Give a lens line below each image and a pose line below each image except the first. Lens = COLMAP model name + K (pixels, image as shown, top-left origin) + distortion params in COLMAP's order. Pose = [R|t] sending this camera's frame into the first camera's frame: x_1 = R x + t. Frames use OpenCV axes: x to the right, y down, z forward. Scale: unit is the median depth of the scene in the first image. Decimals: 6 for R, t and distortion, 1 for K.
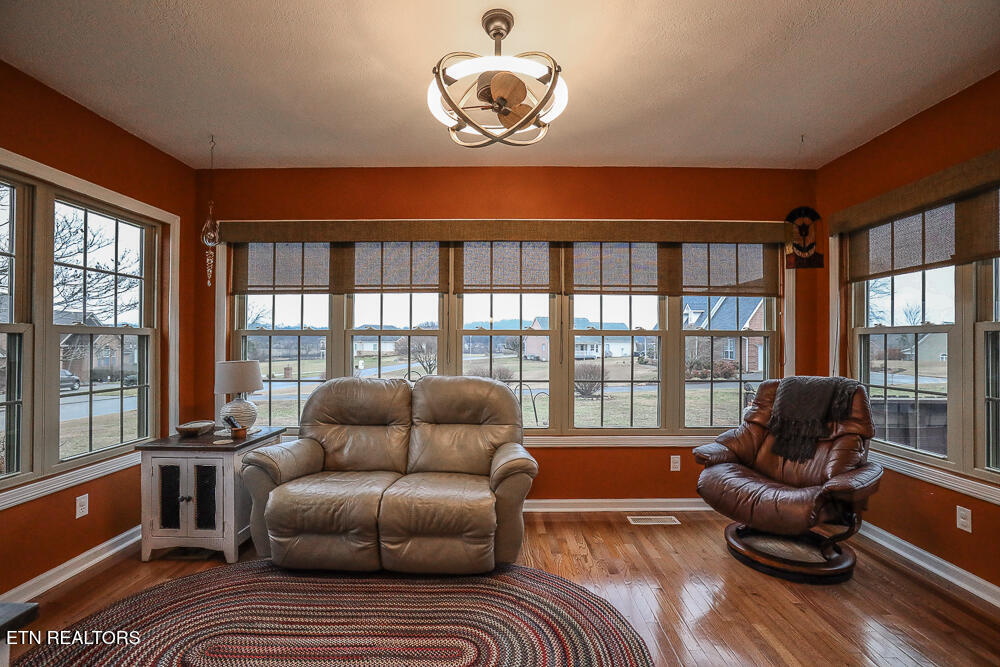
lens RADIAL K [[436.6, 0, 501.5], [0, 436.6, 335.6], [0, 0, 1]] dist [-0.032627, 0.000540]
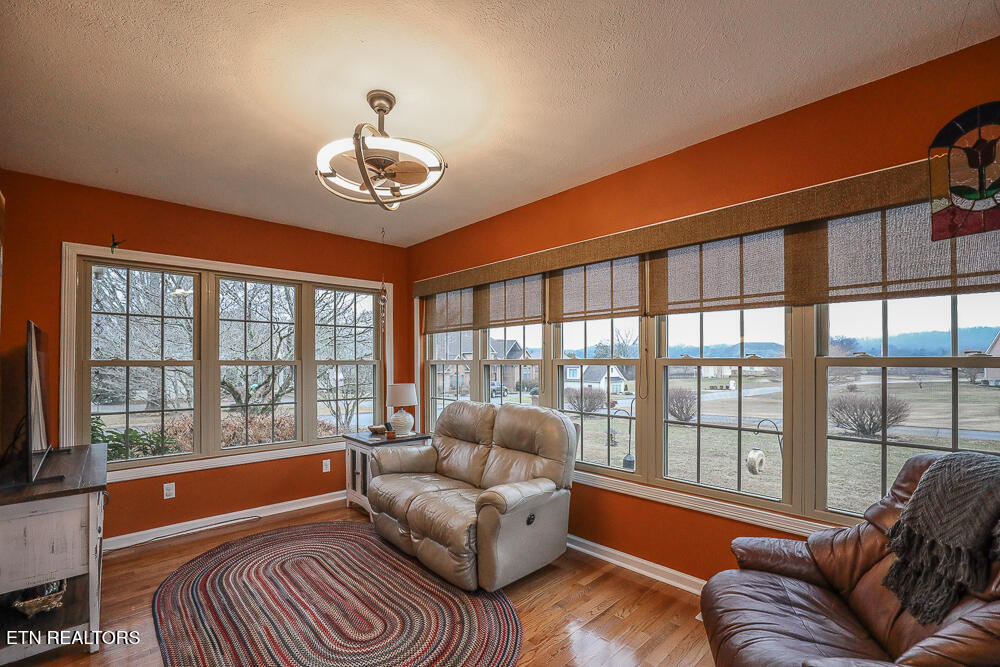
lens RADIAL K [[435.5, 0, 514.2], [0, 435.5, 354.4], [0, 0, 1]] dist [-0.082178, 0.046061]
pose [[0.695369, -0.013409, -0.718527, 0.614810], [0.012843, 0.999898, -0.006230, -0.021315], [0.718538, -0.004896, 0.695471, 0.266824]]
